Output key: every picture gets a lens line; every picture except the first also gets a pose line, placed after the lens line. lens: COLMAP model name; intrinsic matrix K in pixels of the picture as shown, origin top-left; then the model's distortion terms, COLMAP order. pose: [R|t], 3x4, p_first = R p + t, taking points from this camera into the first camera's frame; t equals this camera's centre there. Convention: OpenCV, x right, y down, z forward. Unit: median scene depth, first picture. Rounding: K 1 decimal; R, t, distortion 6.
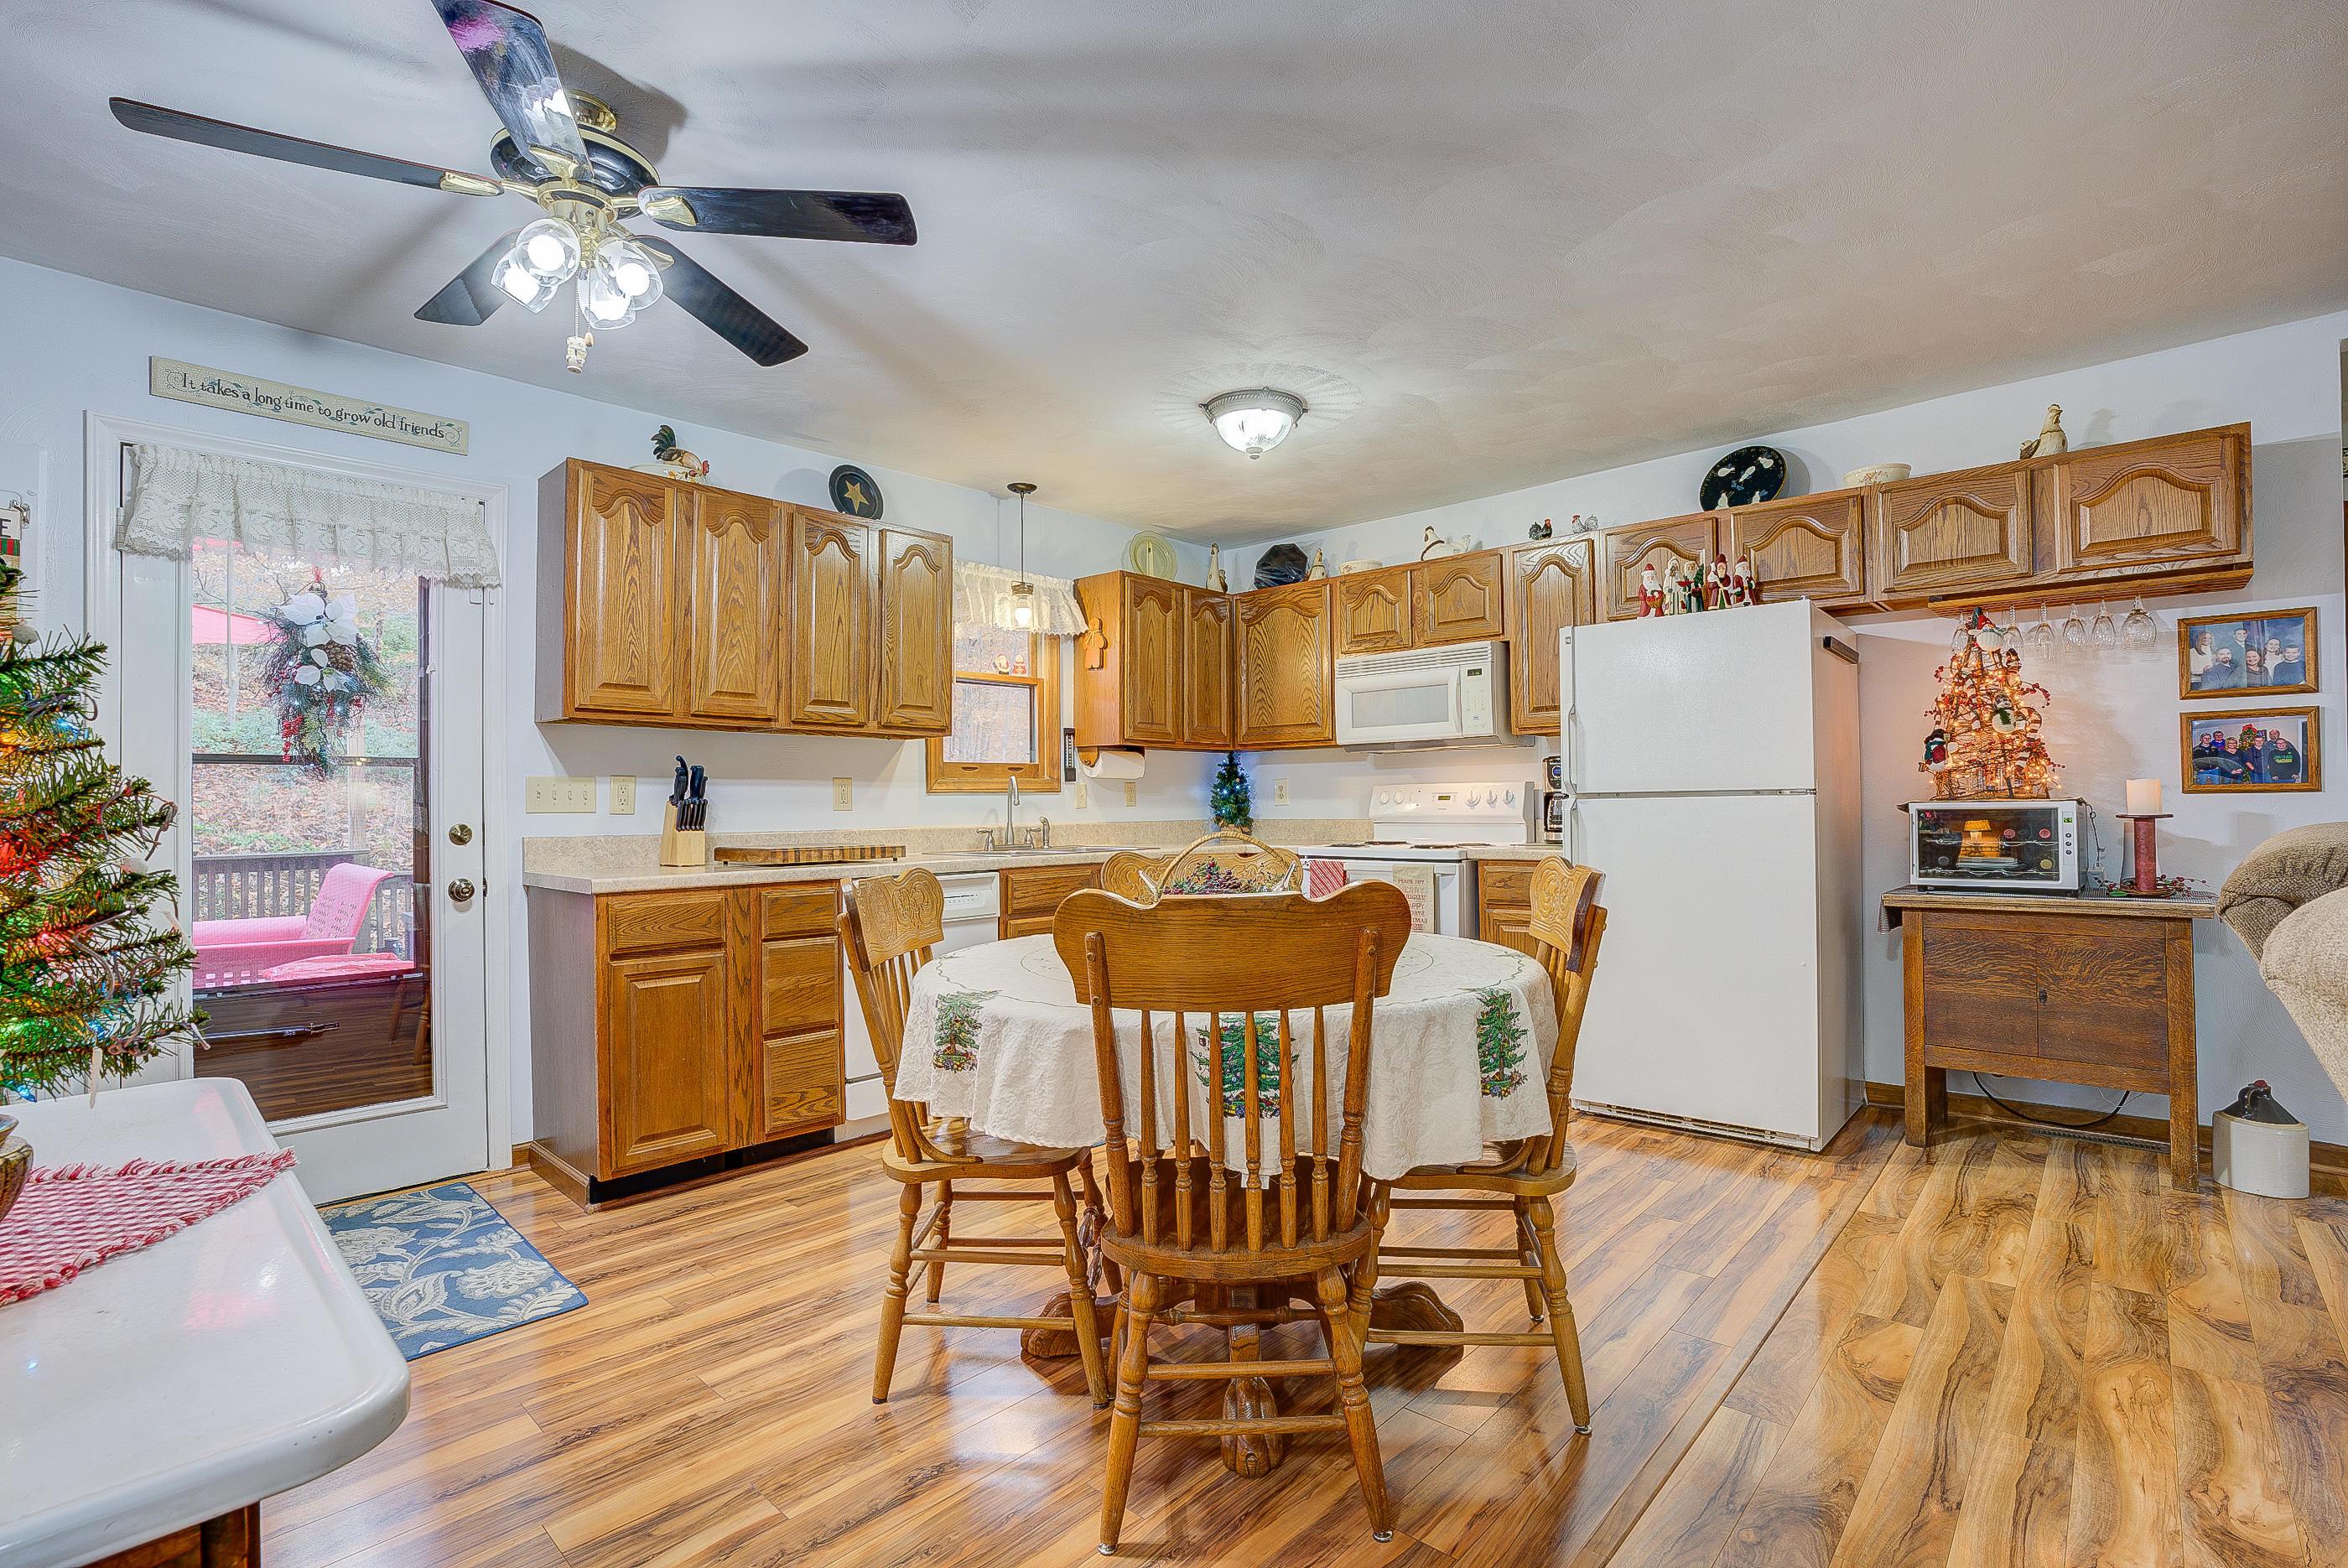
lens RADIAL K [[1081.3, 0, 1182.0], [0, 1081.3, 793.0], [0, 0, 1]] dist [-0.066507, 0.023455]
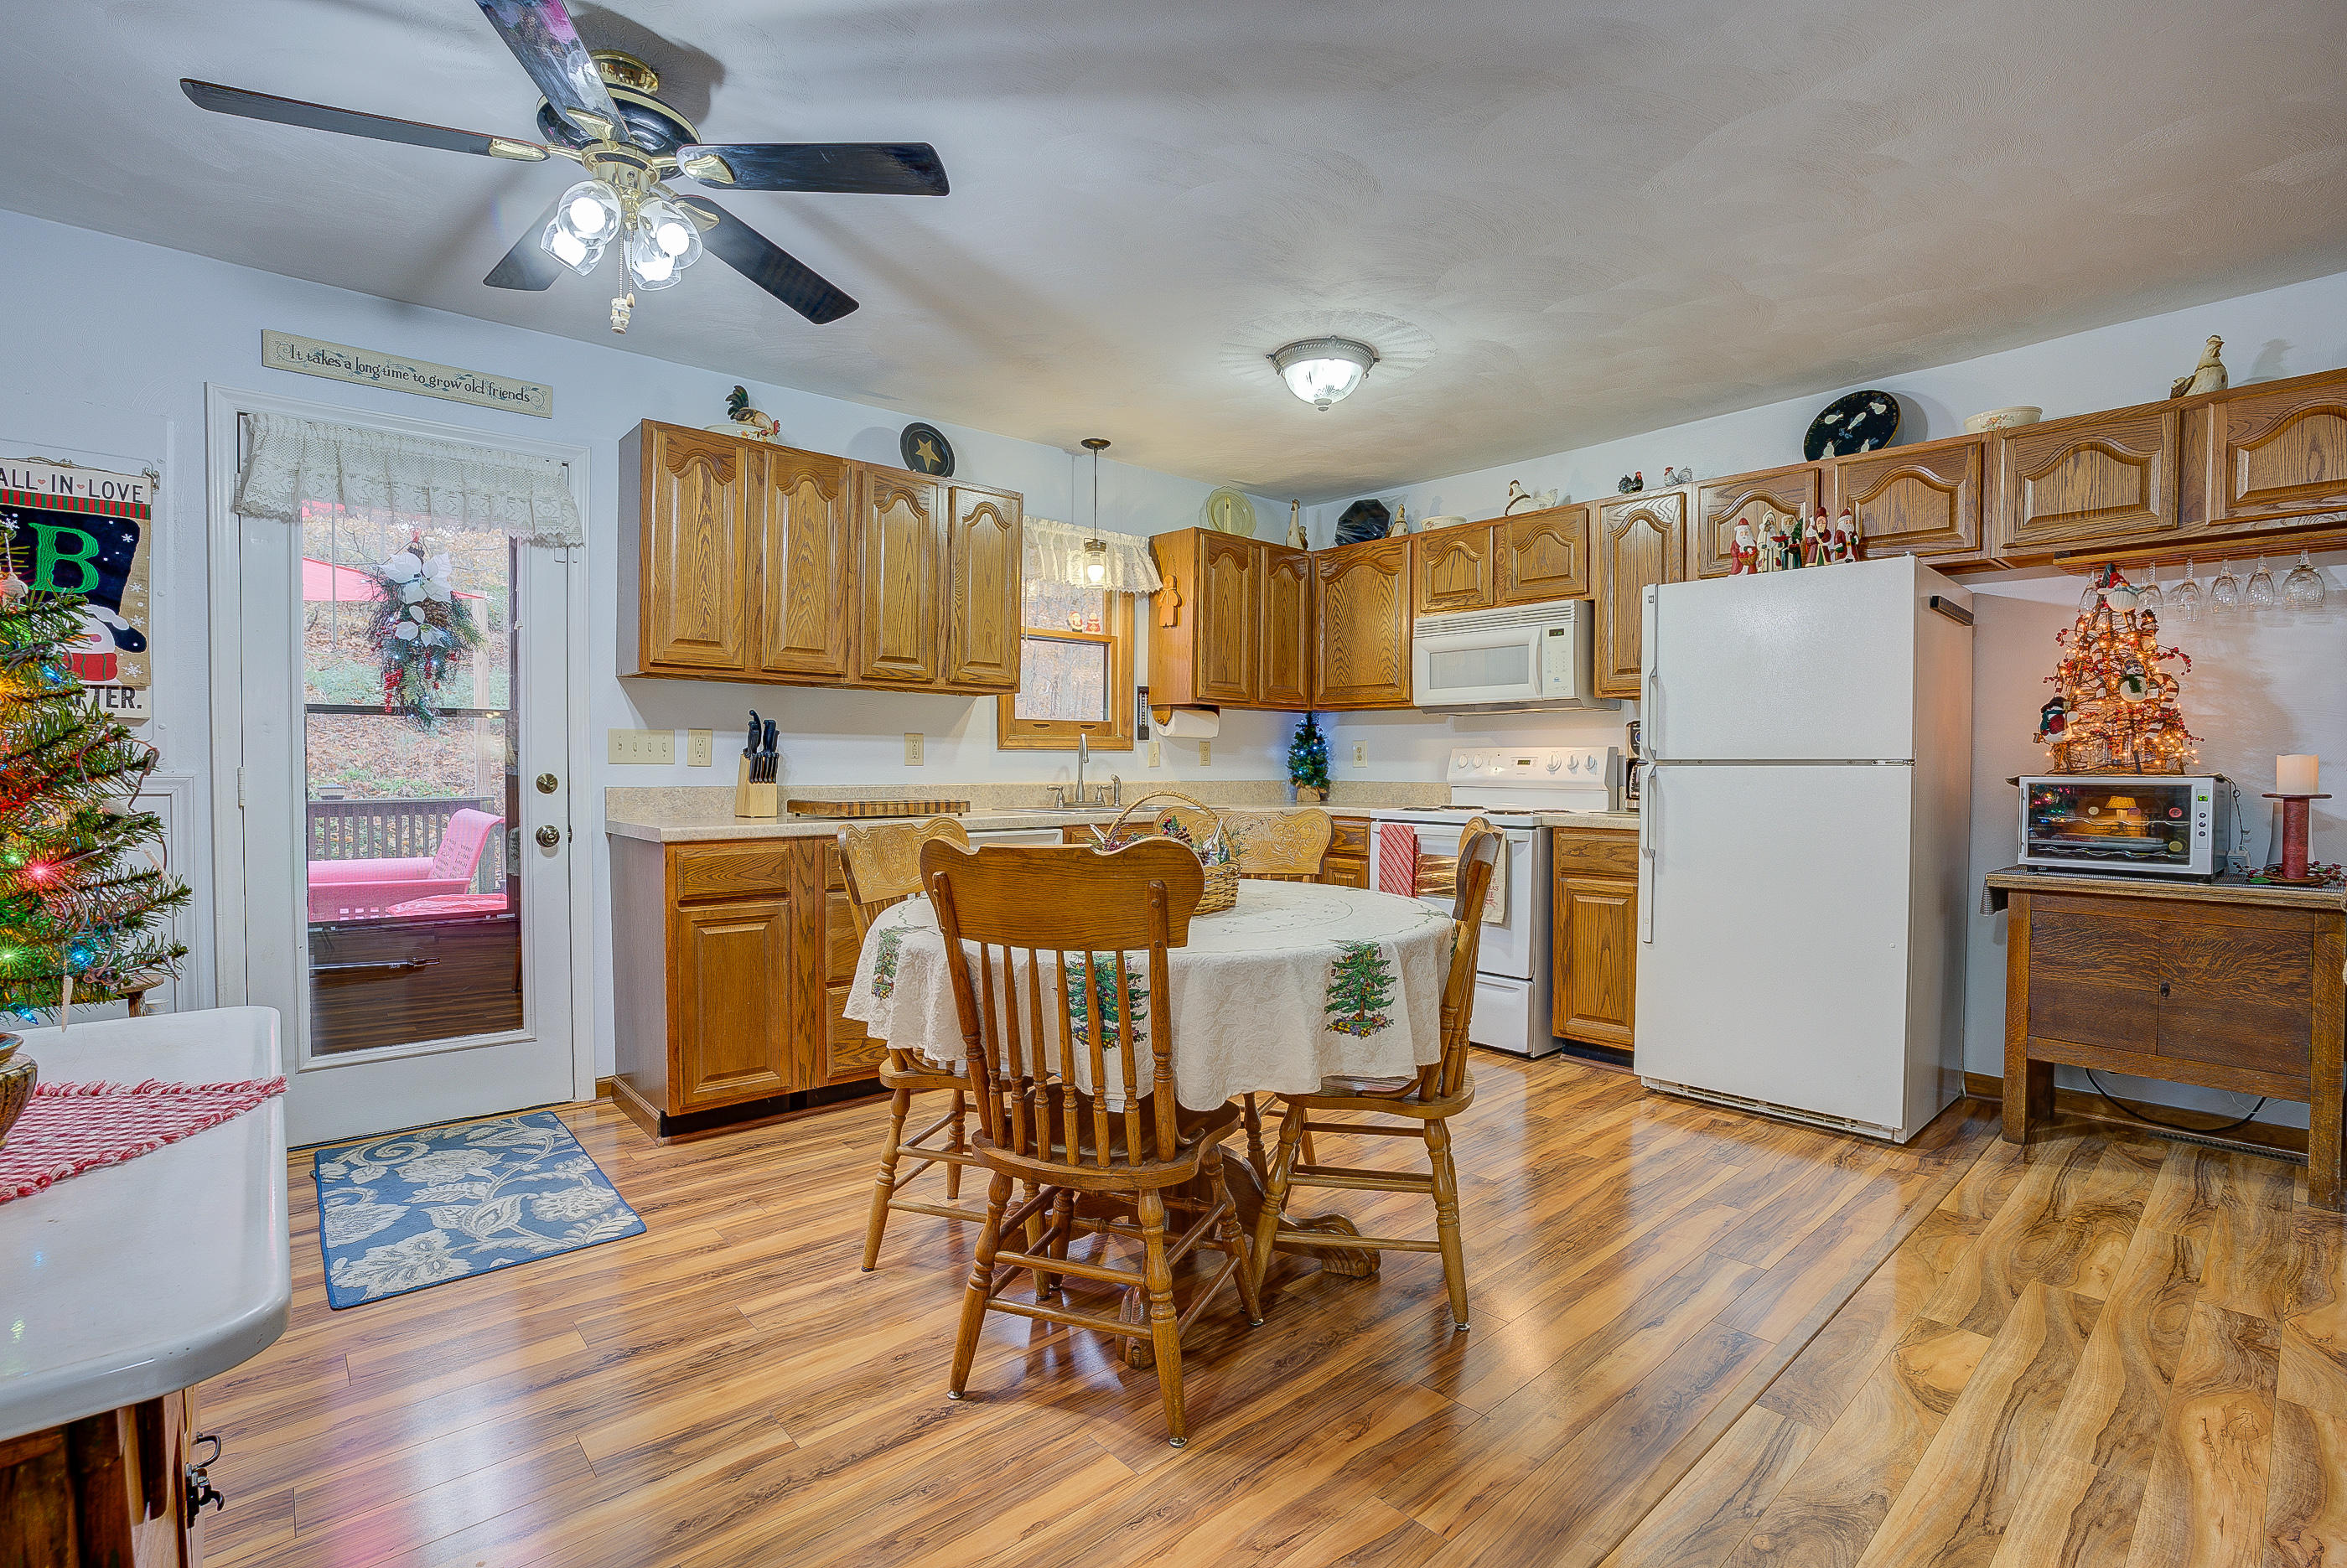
lens RADIAL K [[1080.8, 0, 1180.9], [0, 1080.8, 792.9], [0, 0, 1]] dist [-0.066507, 0.023455]
pose [[0.995122, 0.018201, -0.096960, 0.042965], [-0.014570, 0.999171, 0.038024, -0.000306], [0.097572, -0.036426, 0.994562, 0.011657]]
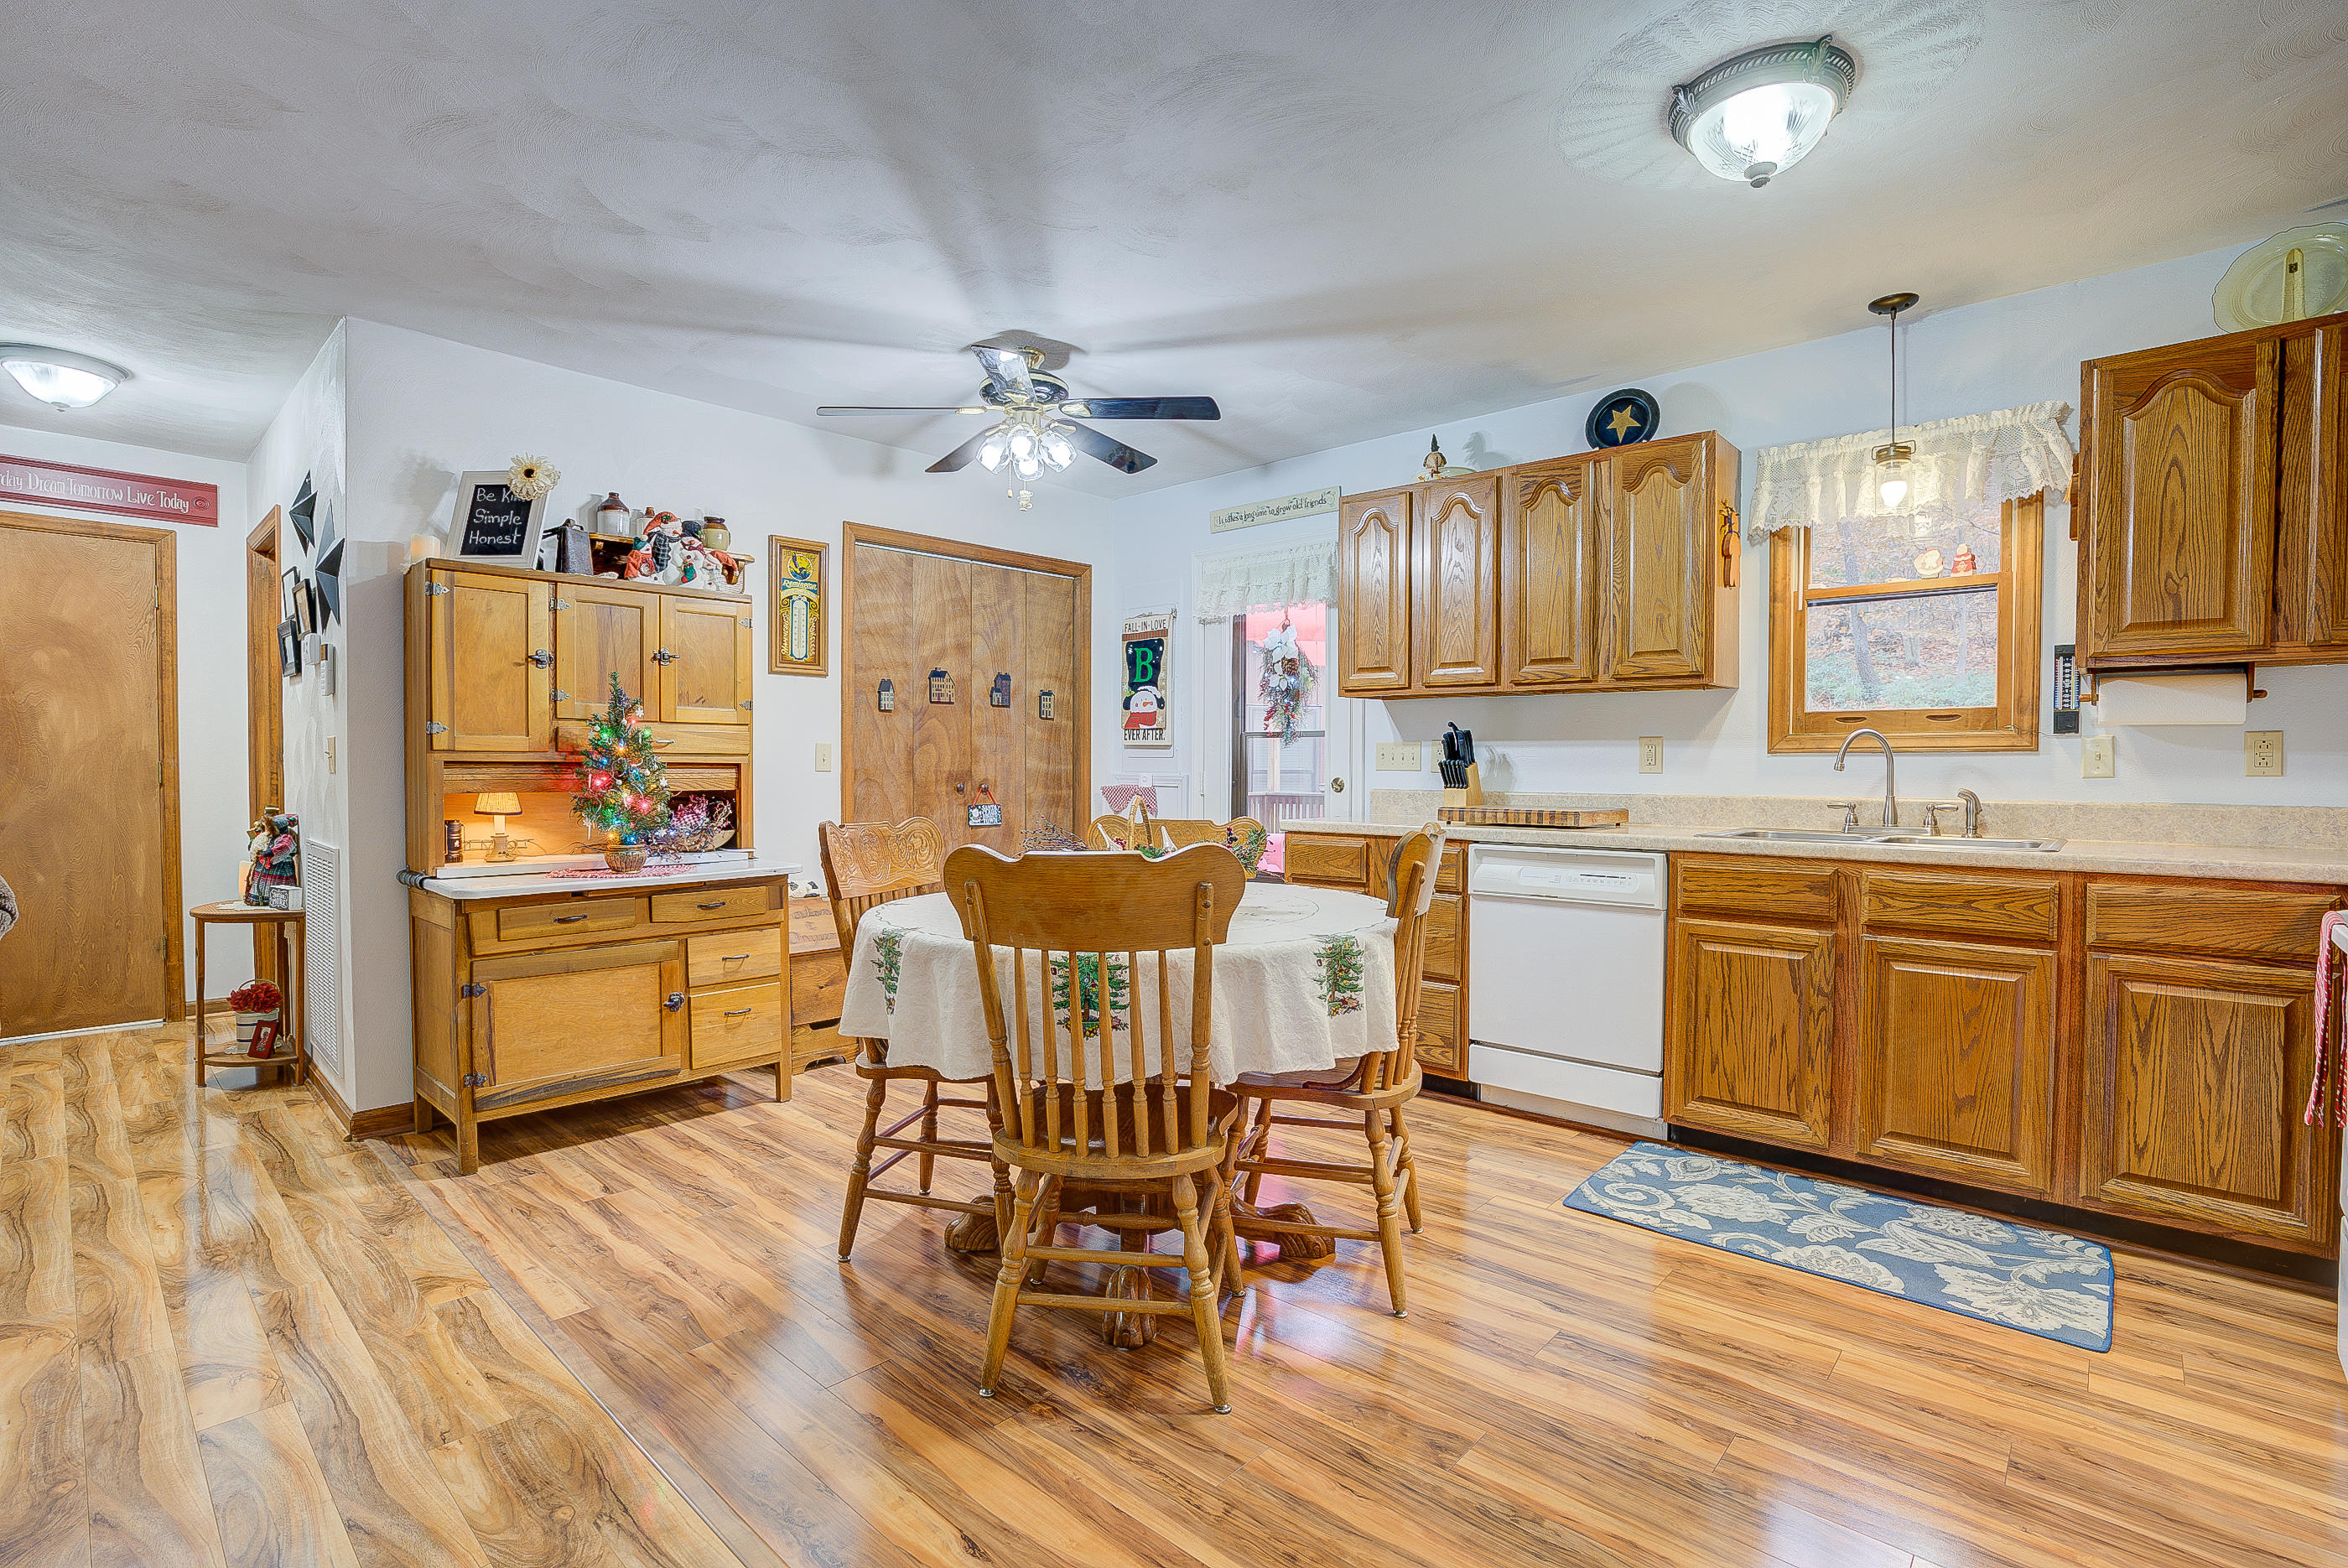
lens RADIAL K [[1081.3, 0, 1179.1], [0, 1081.3, 793.2], [0, 0, 1]] dist [-0.066507, 0.023455]
pose [[0.006530, 0.037663, -0.999269, 0.703485], [0.008714, 0.999250, 0.037720, -0.004855], [0.999941, -0.008953, 0.006197, 0.734498]]
